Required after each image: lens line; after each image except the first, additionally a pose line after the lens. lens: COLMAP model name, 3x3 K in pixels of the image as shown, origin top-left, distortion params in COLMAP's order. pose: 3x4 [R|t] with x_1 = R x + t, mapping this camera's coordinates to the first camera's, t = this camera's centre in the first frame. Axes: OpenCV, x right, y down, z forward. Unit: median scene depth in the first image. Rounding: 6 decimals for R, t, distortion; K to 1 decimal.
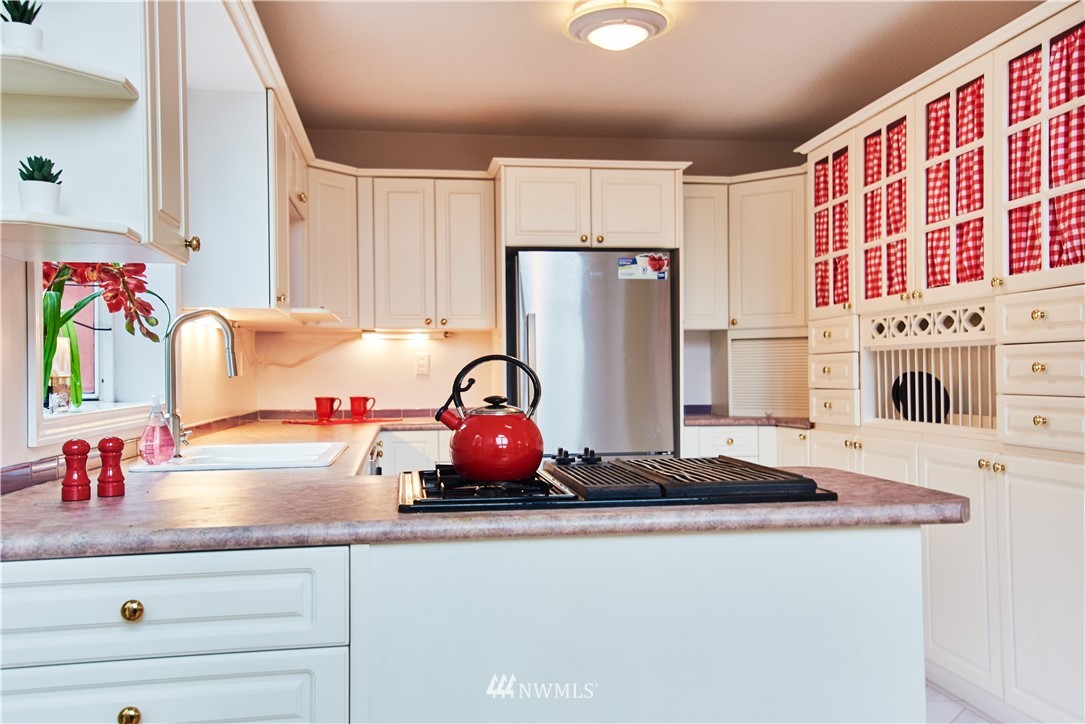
lens RADIAL K [[959.4, 0, 545.7], [0, 959.4, 363.0], [0, 0, 1]] dist [-0.005356, 0.000707]
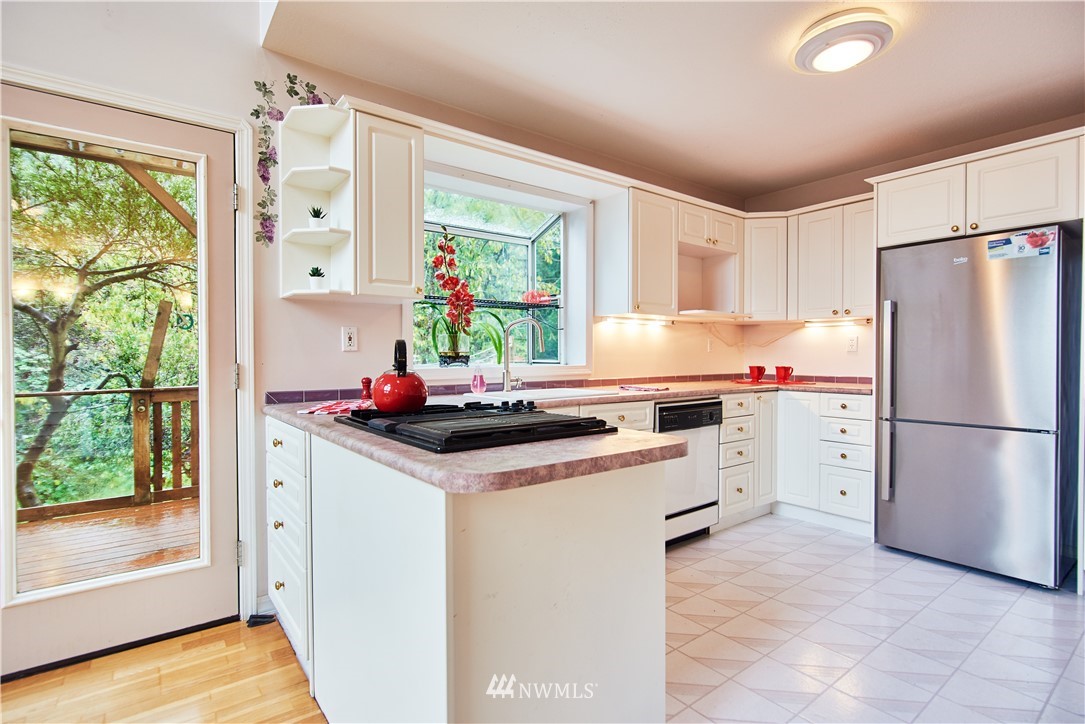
lens RADIAL K [[518.5, 0, 542.4], [0, 518.5, 363.2], [0, 0, 1]] dist [-0.005572, -0.002274]
pose [[0.467396, 0.023471, -0.883737, 0.347032], [0.008106, 0.999492, 0.030832, 0.002577], [0.884011, -0.021574, 0.466968, 0.300942]]
